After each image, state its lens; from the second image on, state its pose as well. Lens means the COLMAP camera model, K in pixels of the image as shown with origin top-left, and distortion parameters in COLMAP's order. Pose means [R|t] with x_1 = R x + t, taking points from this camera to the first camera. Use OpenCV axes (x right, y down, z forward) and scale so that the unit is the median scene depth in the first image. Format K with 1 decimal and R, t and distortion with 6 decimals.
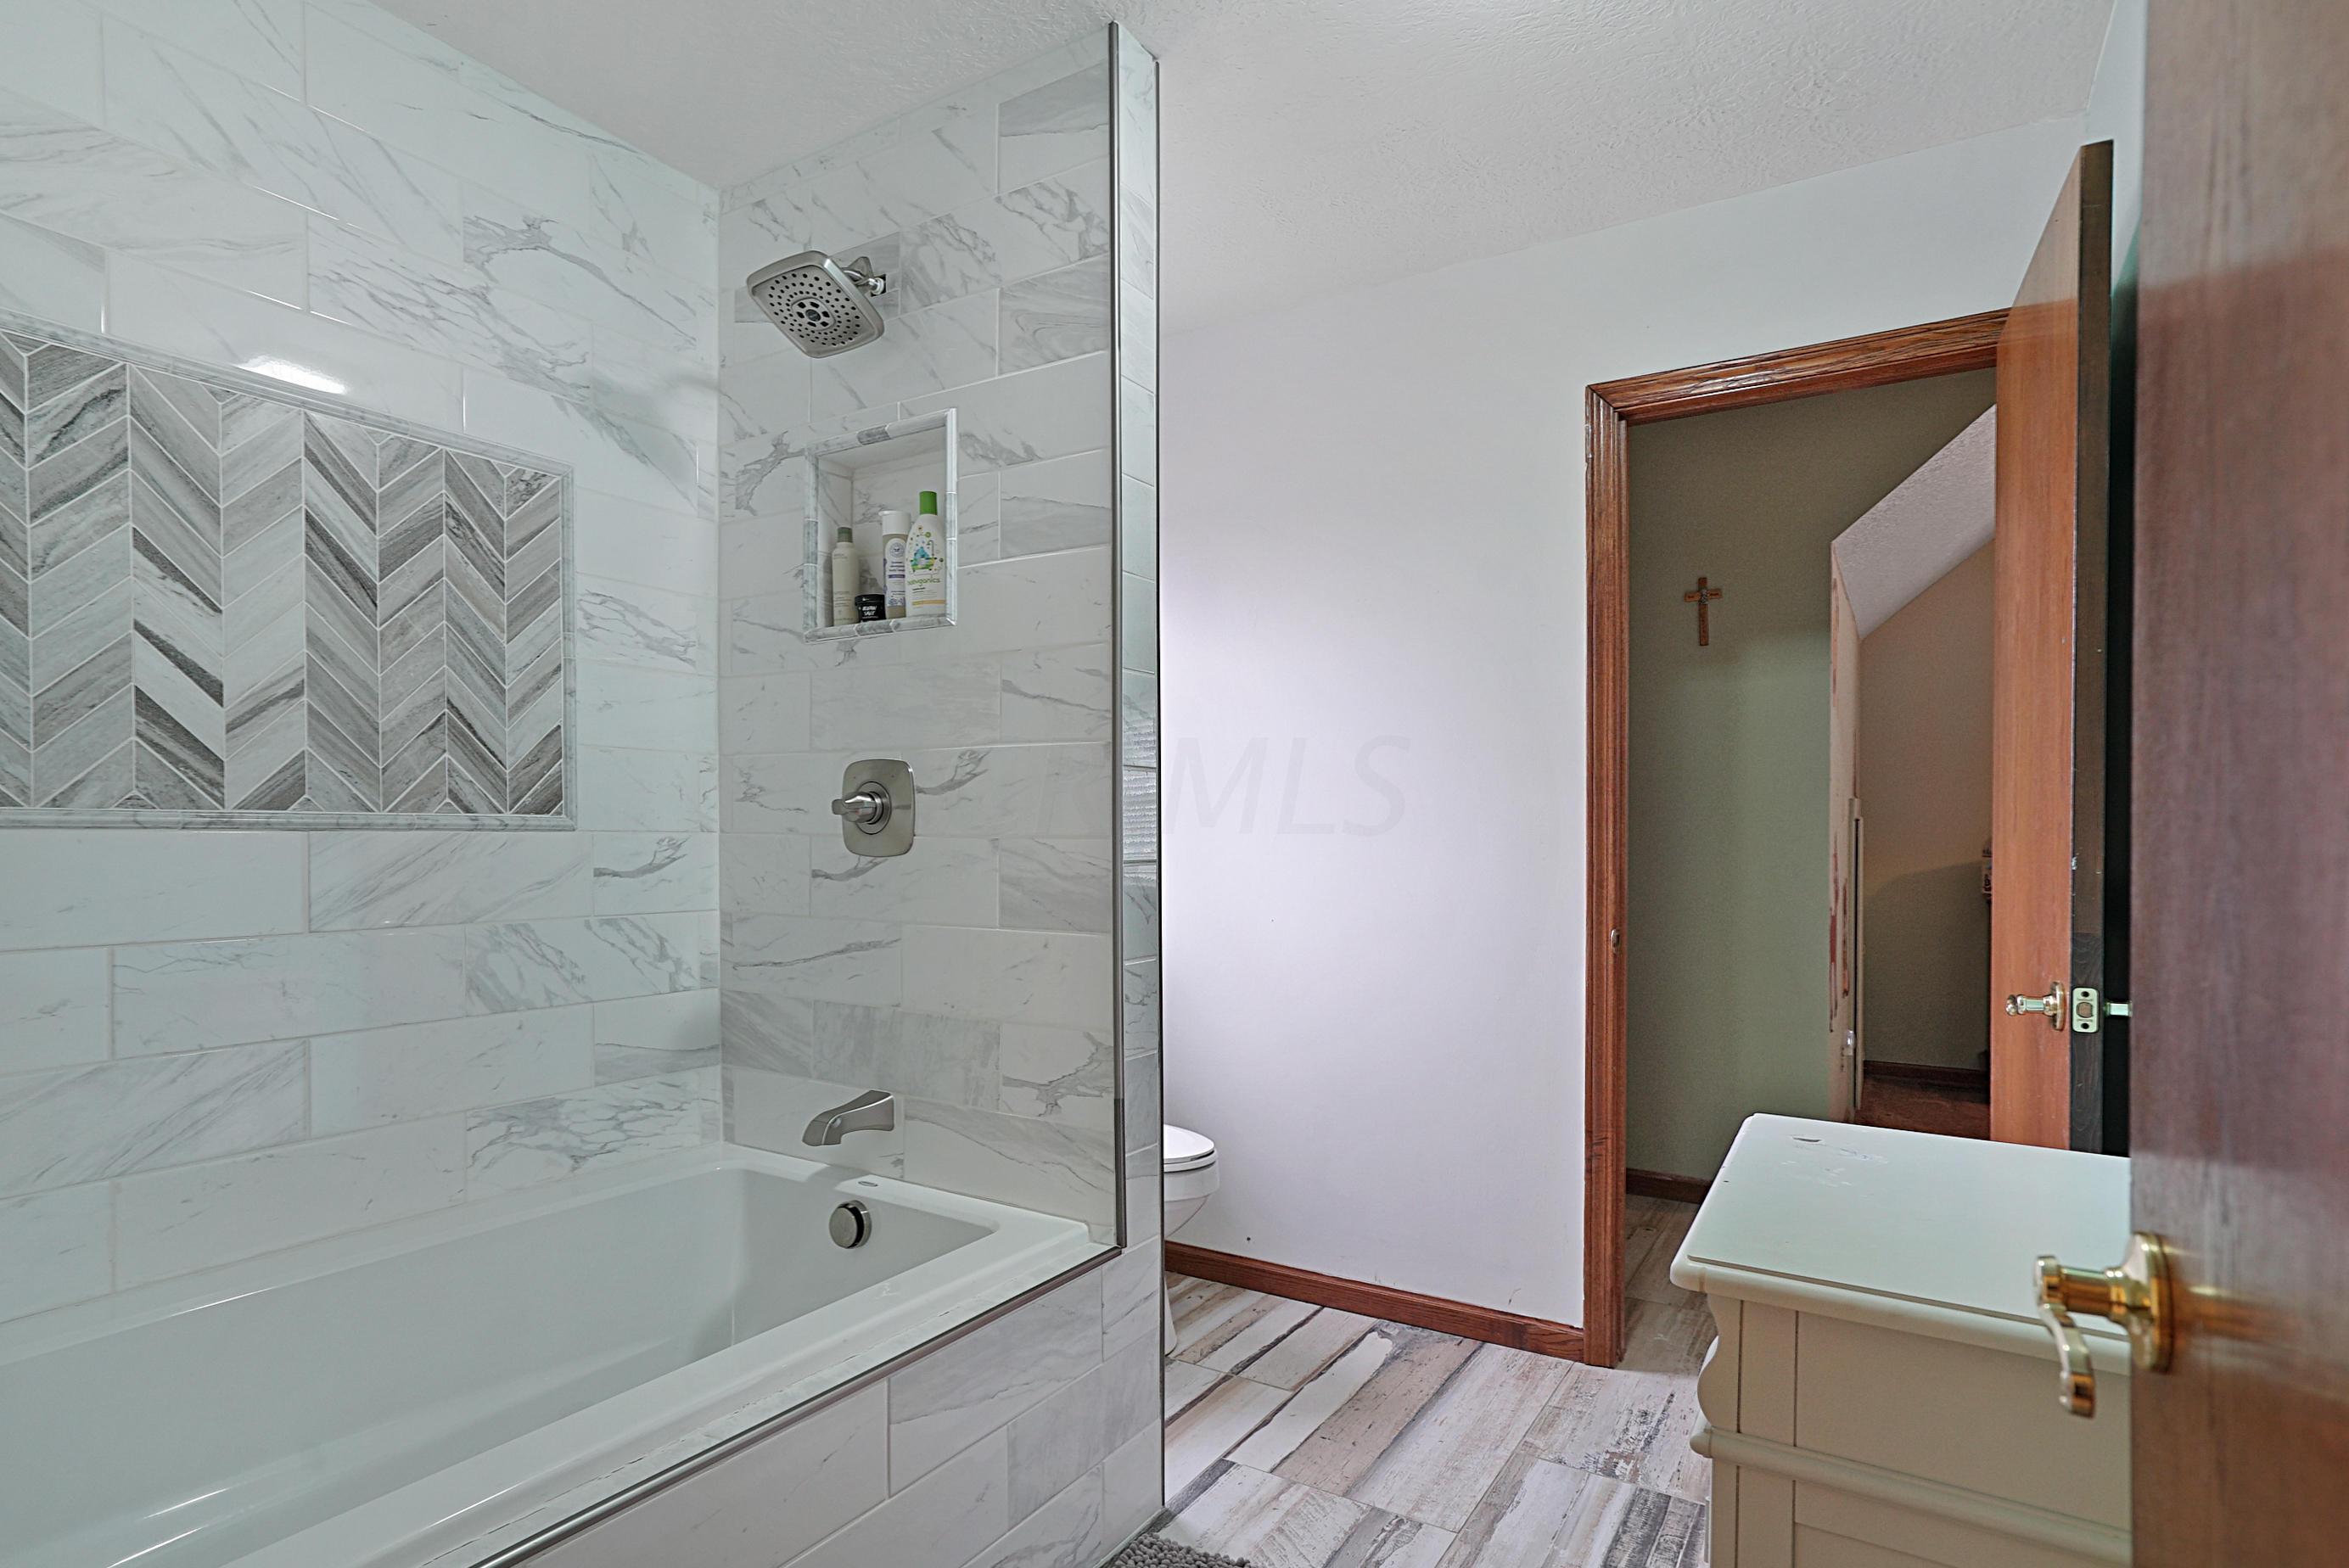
lens RADIAL K [[1258.0, 0, 1146.1], [0, 1258.0, 871.3], [0, 0, 1]] dist [-0.018057, 0.011126]
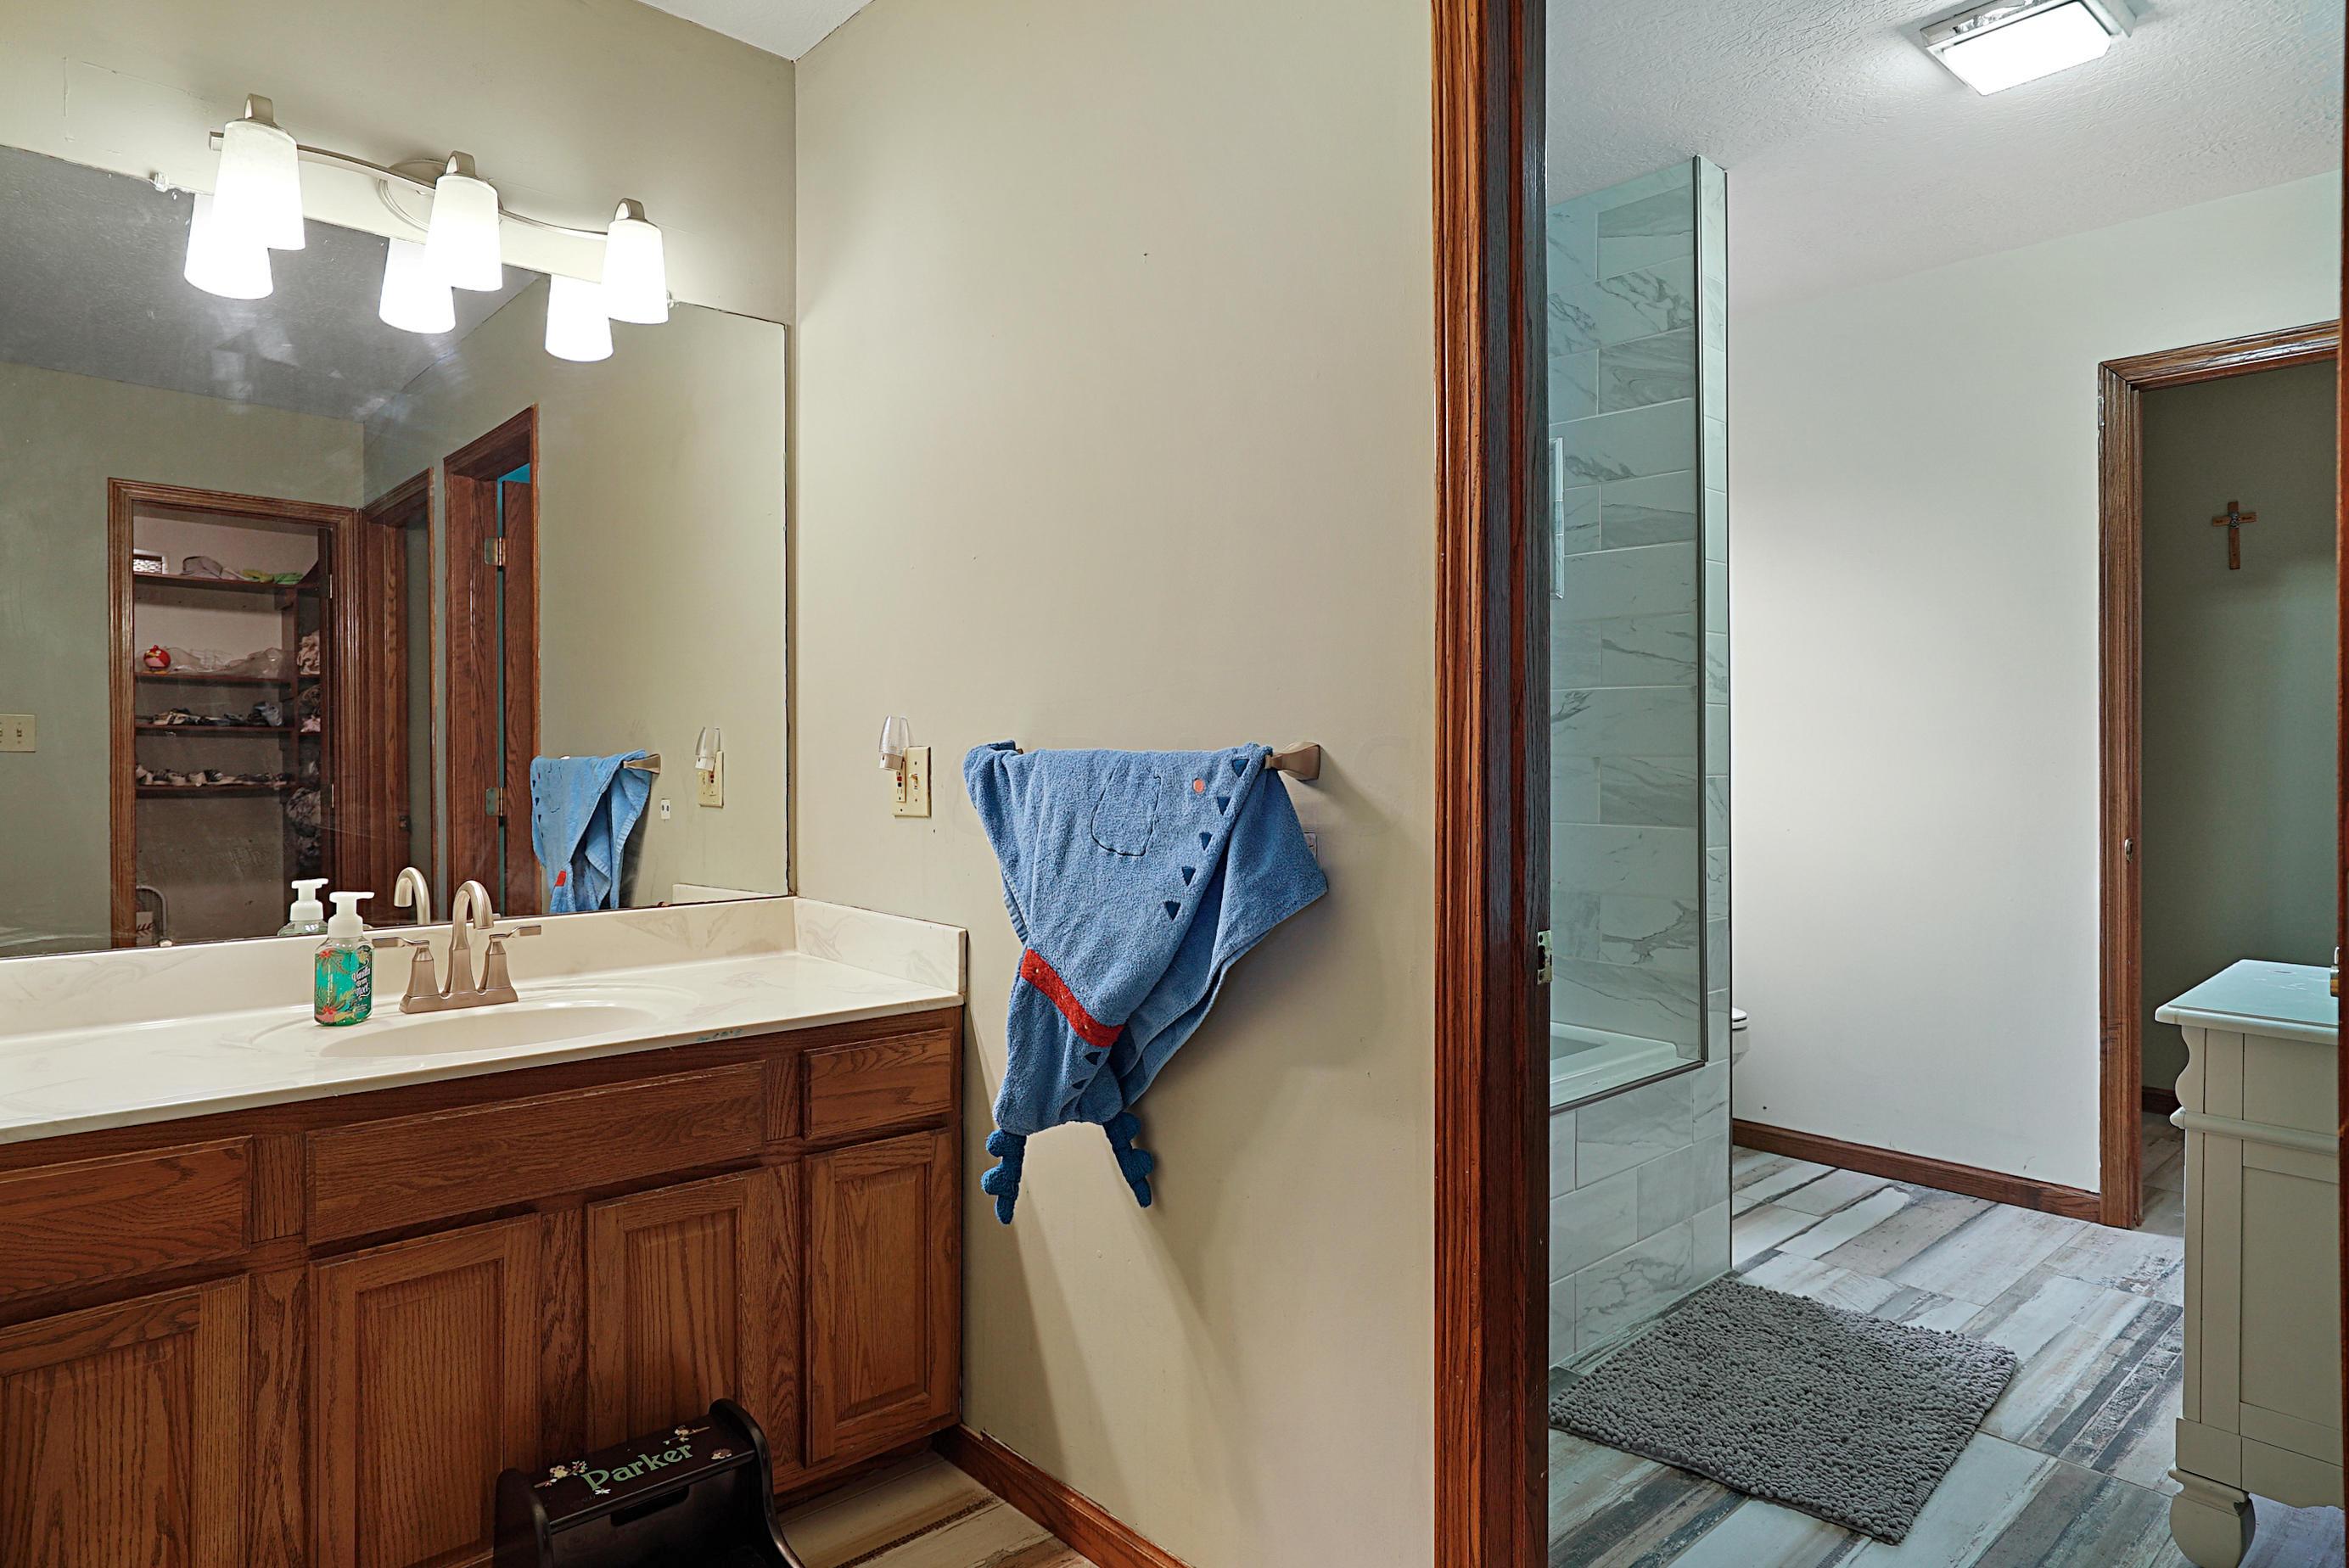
lens RADIAL K [[1354.8, 0, 1169.3], [0, 1354.8, 766.6], [0, 0, 1]] dist [-0.014491, 0.016231]
pose [[0.964281, 0.004057, -0.264851, -0.155716], [-0.010129, 0.999716, -0.021564, 0.017359], [0.264688, 0.023476, 0.964048, -0.455097]]
